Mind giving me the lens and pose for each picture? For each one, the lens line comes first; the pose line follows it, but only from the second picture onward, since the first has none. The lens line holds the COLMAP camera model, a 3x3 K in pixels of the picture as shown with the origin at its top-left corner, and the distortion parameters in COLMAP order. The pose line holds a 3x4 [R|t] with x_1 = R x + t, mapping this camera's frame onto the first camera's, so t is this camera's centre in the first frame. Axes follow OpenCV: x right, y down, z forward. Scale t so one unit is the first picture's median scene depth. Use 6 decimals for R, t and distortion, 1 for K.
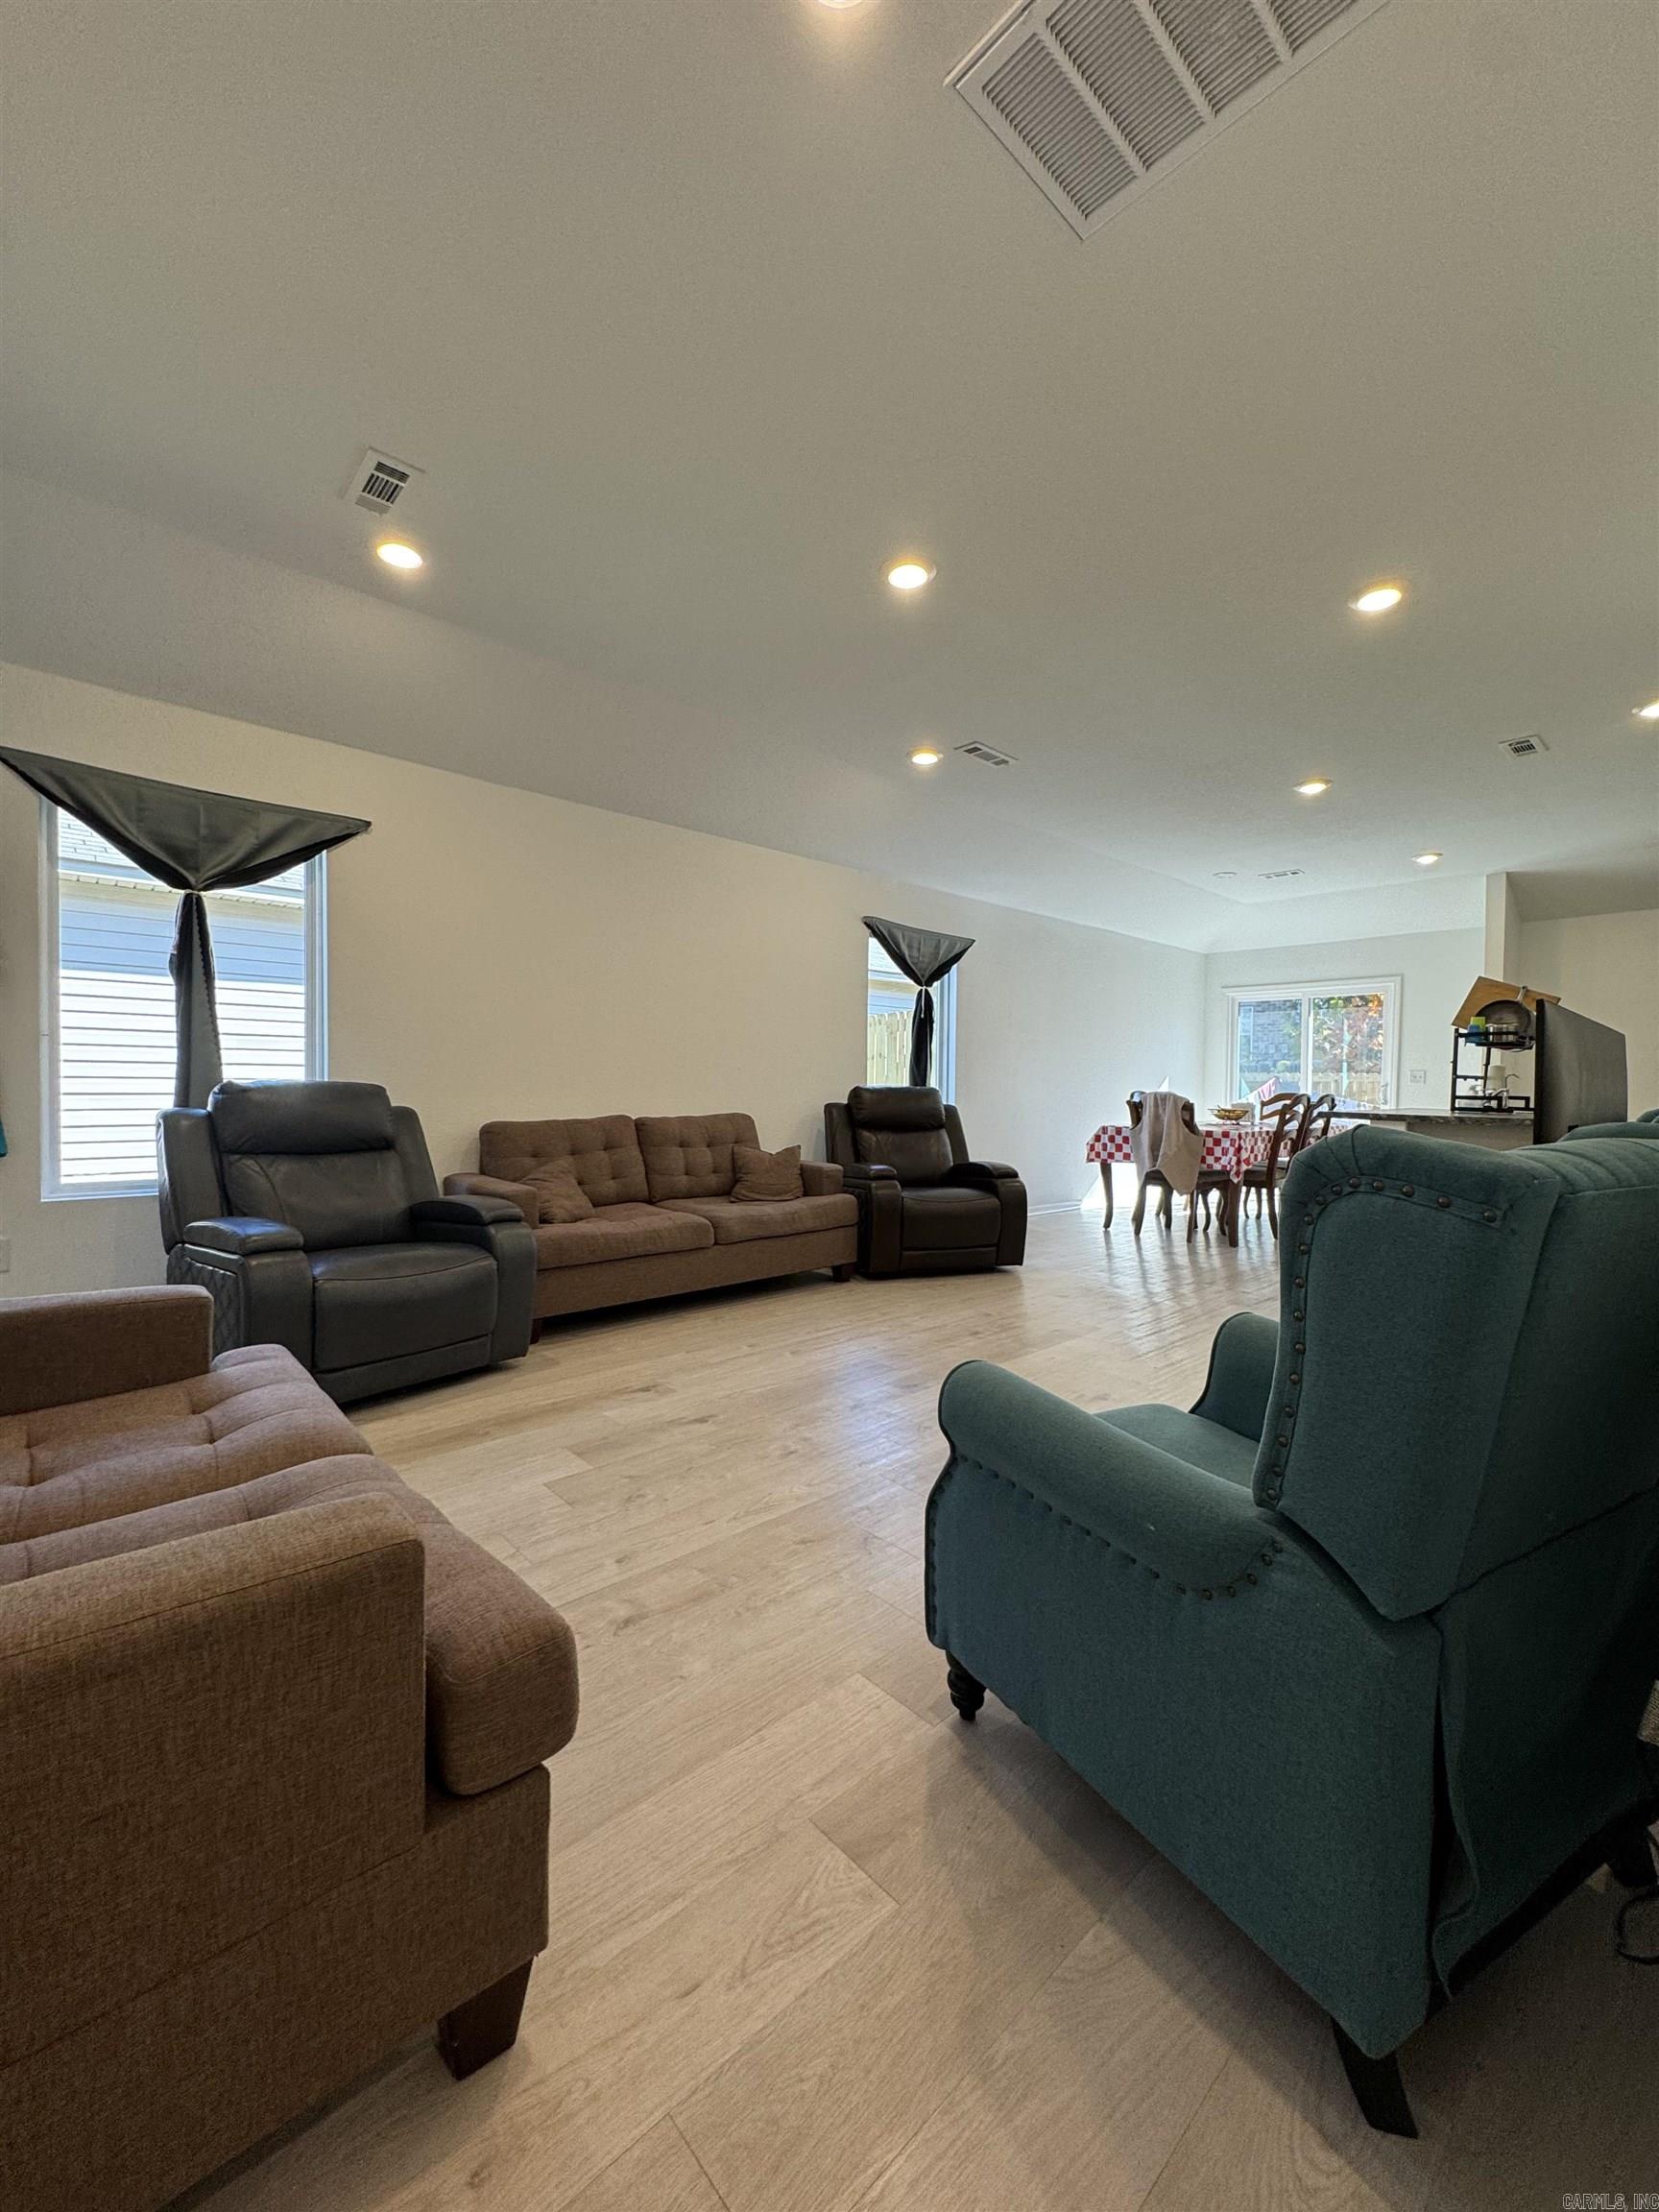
lens RADIAL K [[885.5, 0, 834.9], [0, 885.5, 1106.1], [0, 0, 1]] dist [-0.003202, 0.000779]
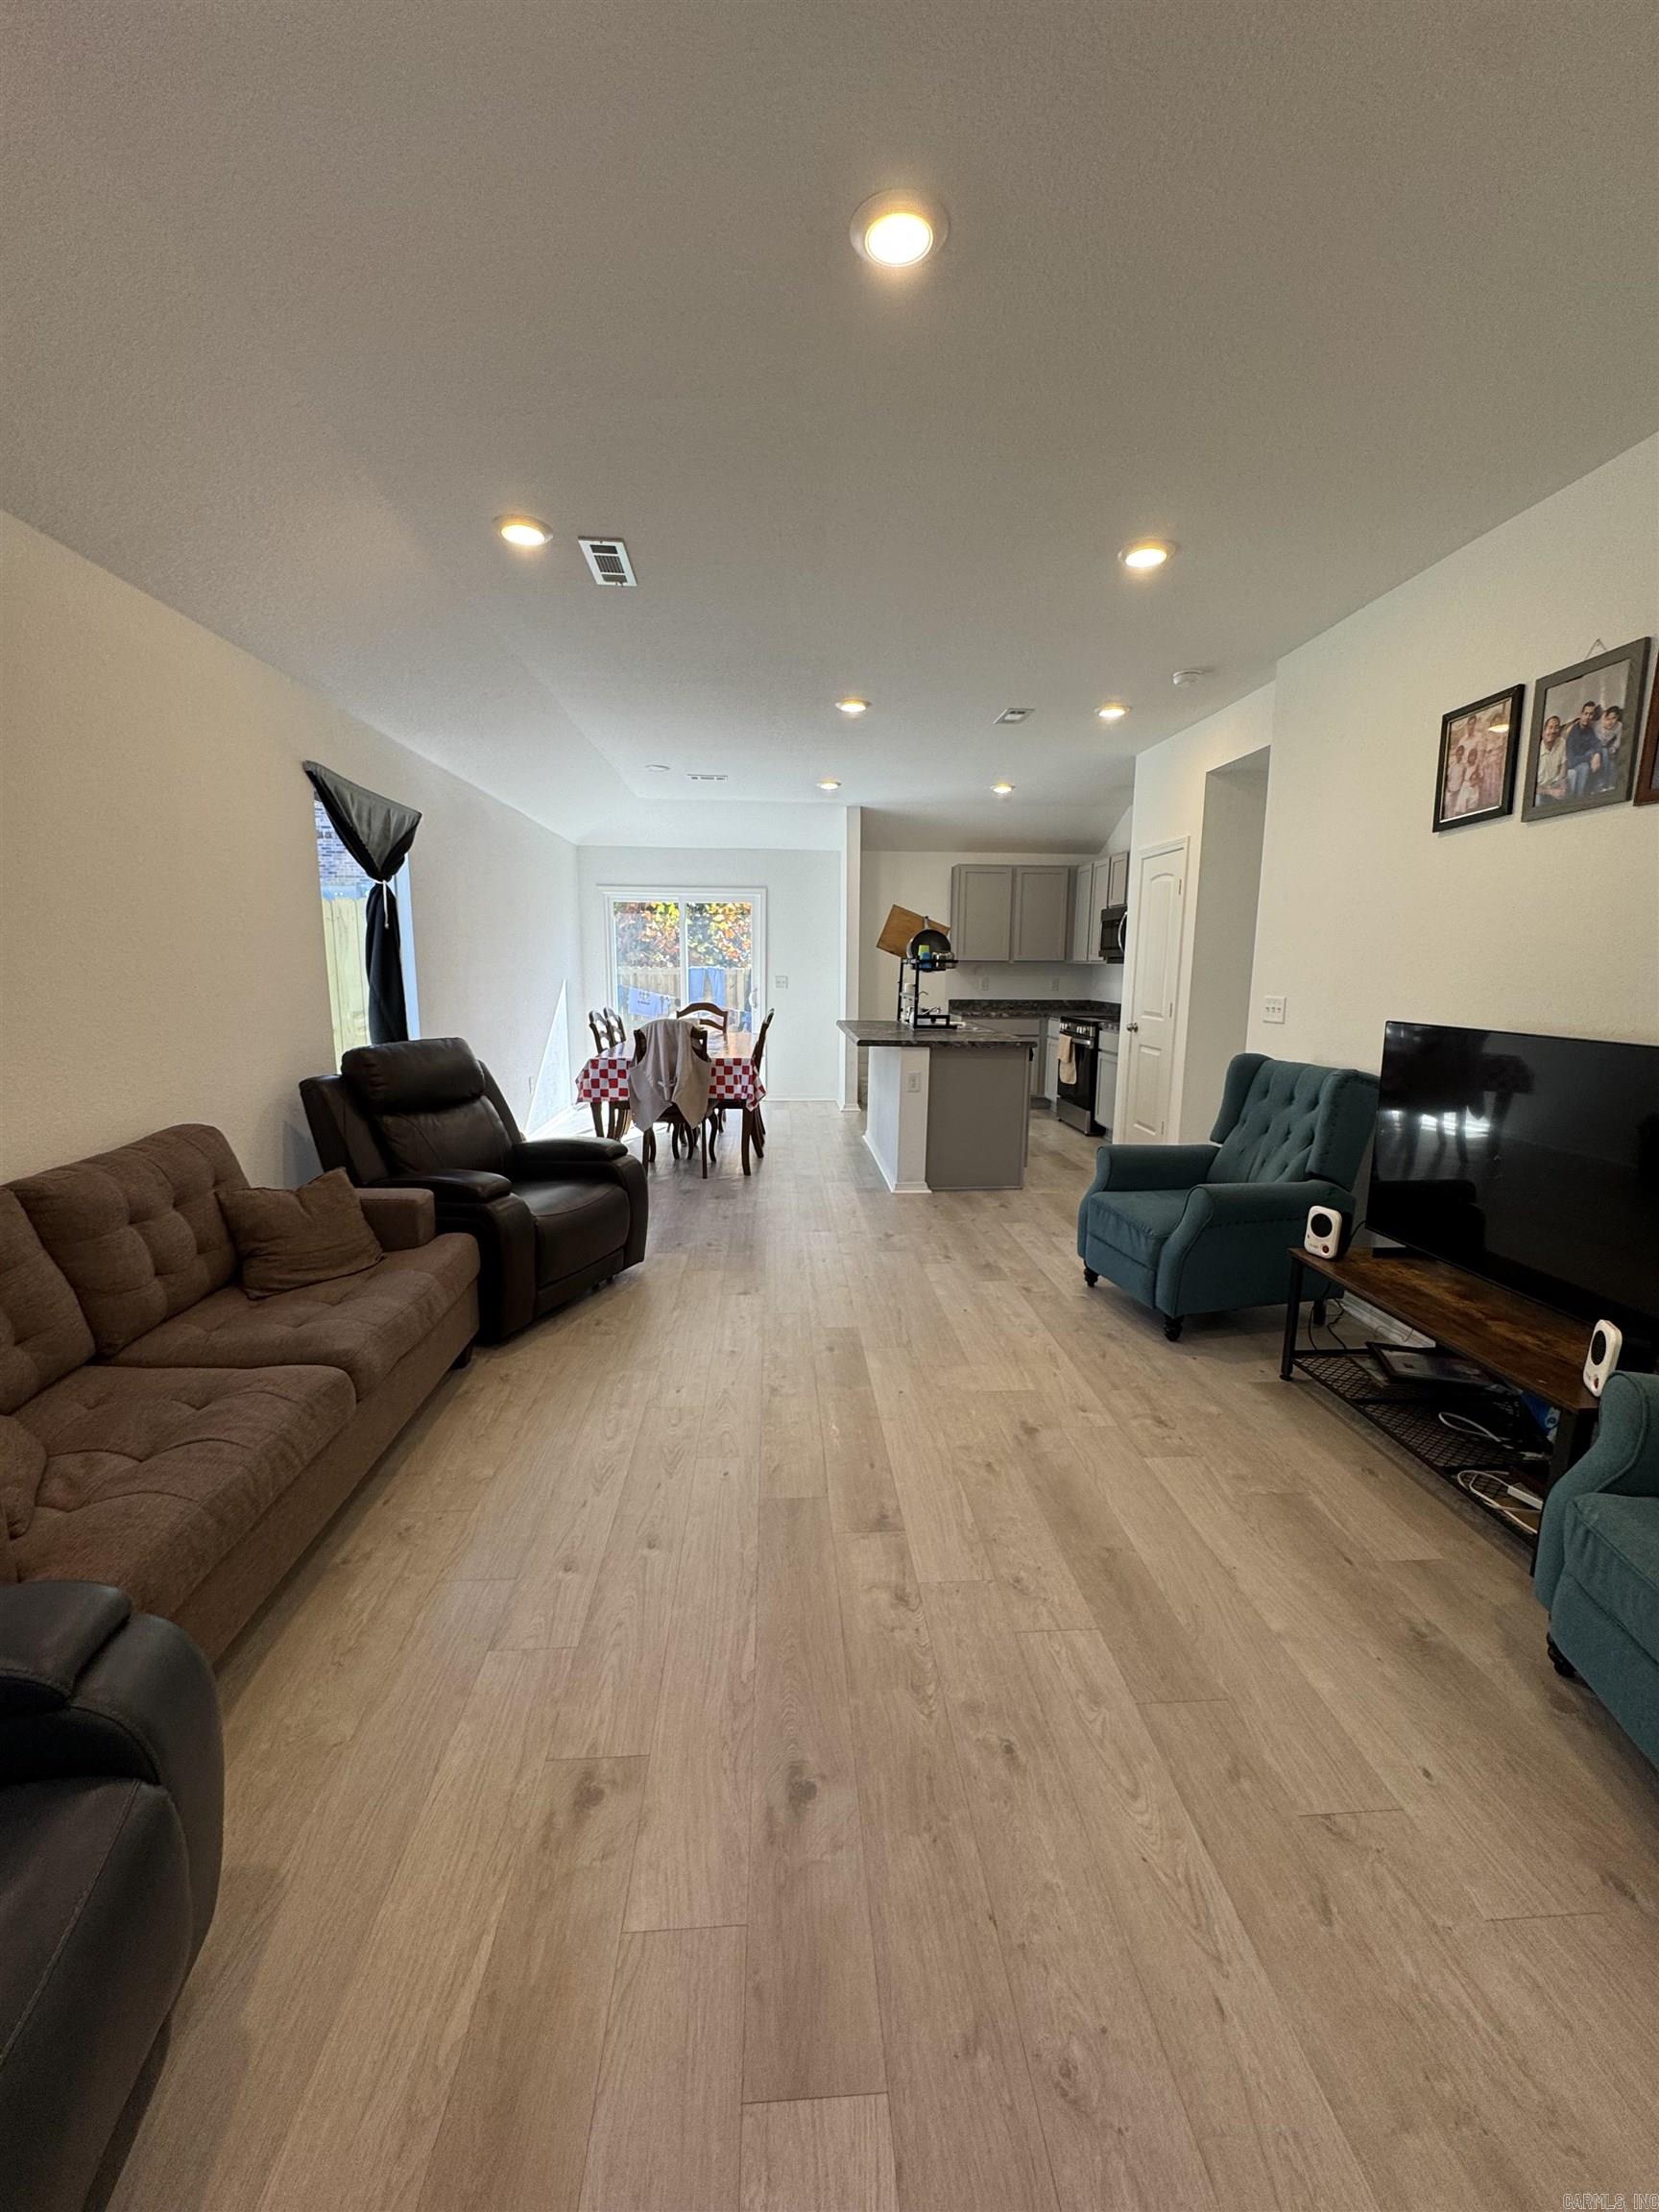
lens RADIAL K [[885.5, 0, 834.9], [0, 885.5, 1106.1], [0, 0, 1]] dist [-0.003202, 0.000779]
pose [[0.627248, -0.132366, 0.767489, -0.282364], [0.019143, 0.987774, 0.154714, -0.080947], [-0.778584, -0.082352, 0.622113, 0.386497]]
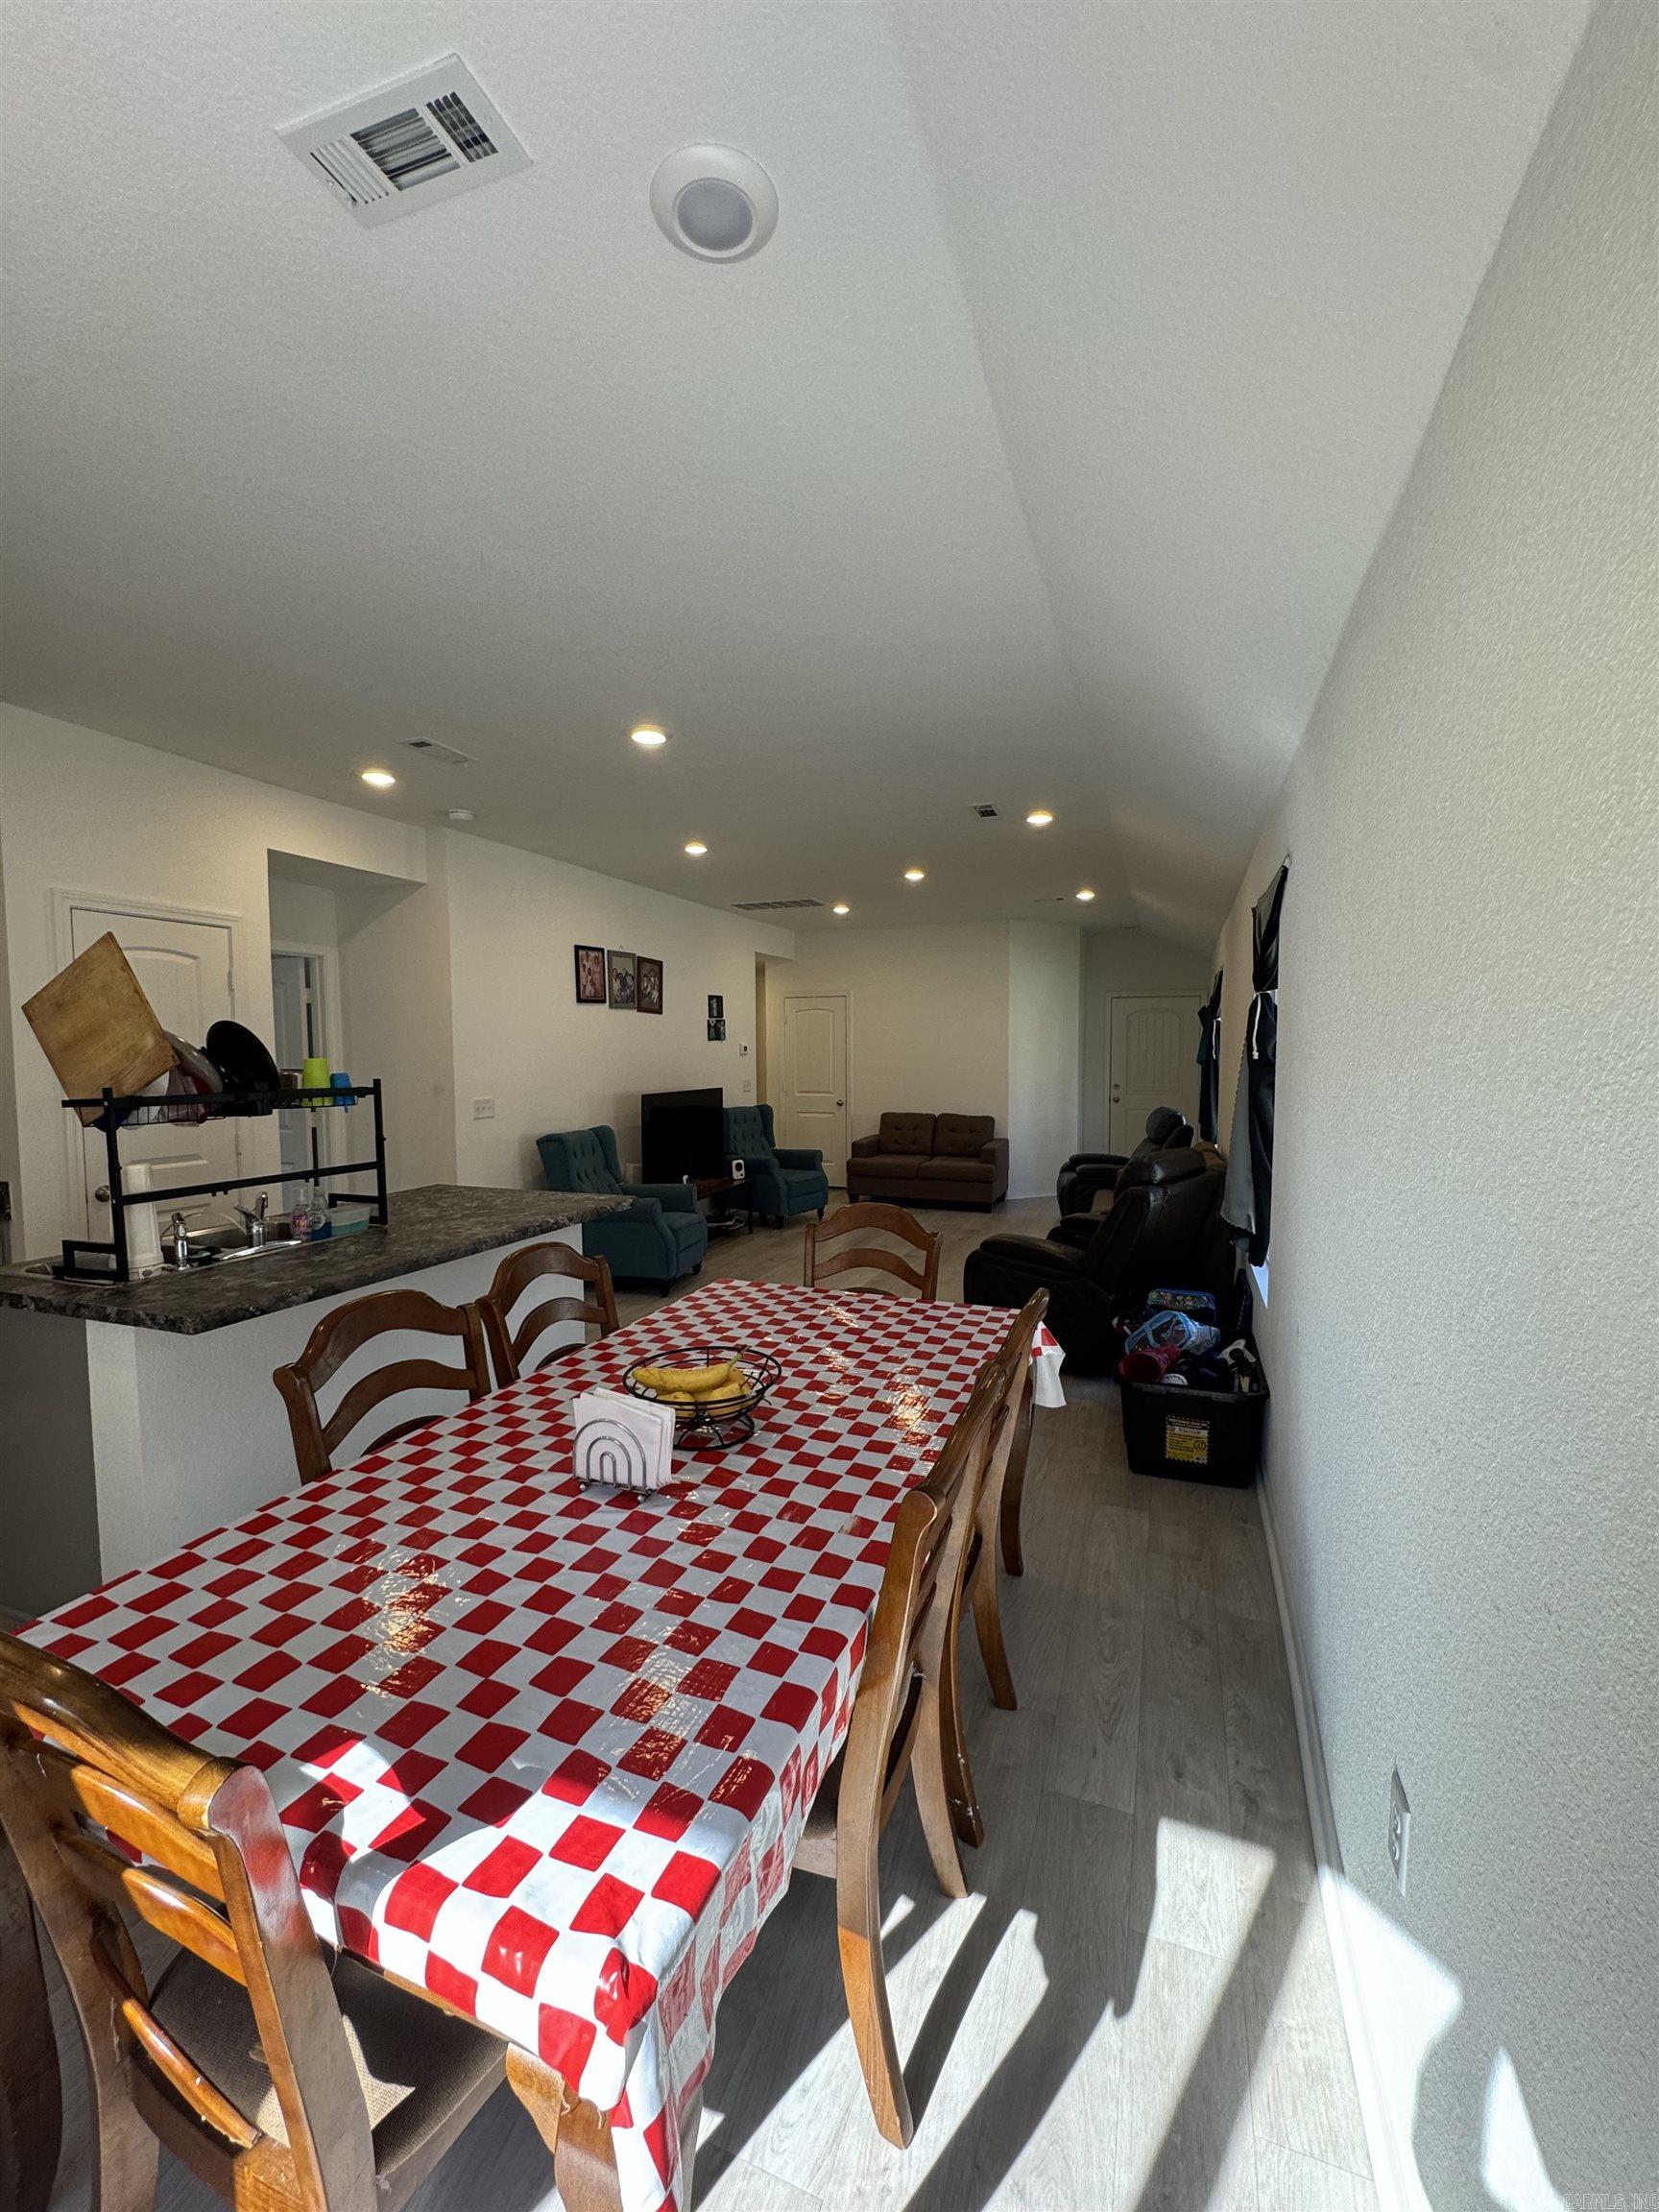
lens RADIAL K [[885.5, 0, 834.9], [0, 885.5, 1106.1], [0, 0, 1]] dist [-0.003202, 0.000779]
pose [[-0.896795, 0.019653, -0.442010, 0.740439], [-0.017526, 0.996651, 0.079872, -0.129616], [0.442100, 0.079375, -0.893447, 1.759835]]
